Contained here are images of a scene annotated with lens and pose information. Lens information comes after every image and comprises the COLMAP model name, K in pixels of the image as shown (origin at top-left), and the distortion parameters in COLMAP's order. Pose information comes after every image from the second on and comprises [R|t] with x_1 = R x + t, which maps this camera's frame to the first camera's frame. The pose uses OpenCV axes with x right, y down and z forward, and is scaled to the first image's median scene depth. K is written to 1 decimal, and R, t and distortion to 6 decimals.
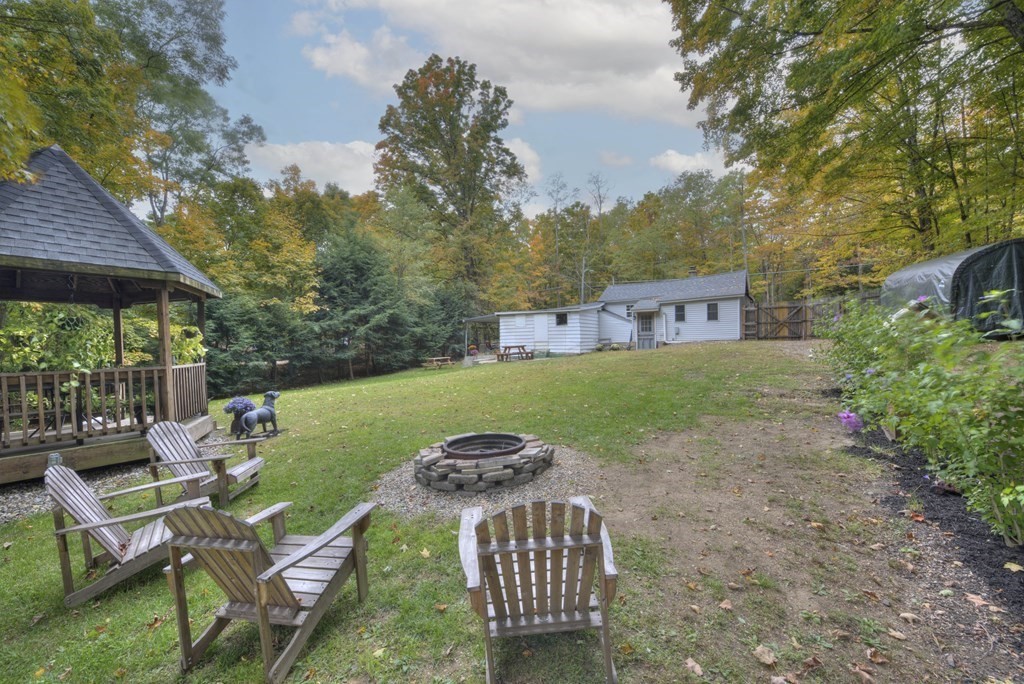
lens RADIAL K [[409.2, 0, 513.1], [0, 409.2, 343.4], [0, 0, 1]] dist [0.007682, -0.002046]
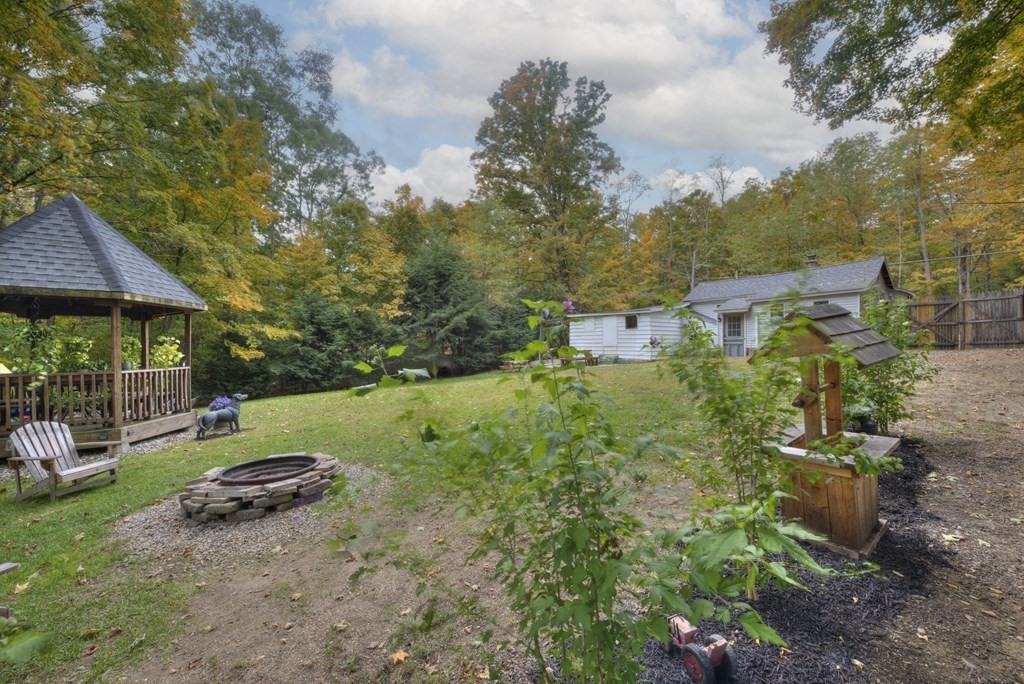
lens RADIAL K [[409.2, 0, 509.3], [0, 409.2, 338.6], [0, 0, 1]] dist [0.007682, -0.002046]
pose [[0.950016, 0.006608, -0.312132, 0.110971], [-0.010806, 0.999873, -0.011724, -0.006602], [0.312015, 0.014511, 0.949966, 0.041824]]
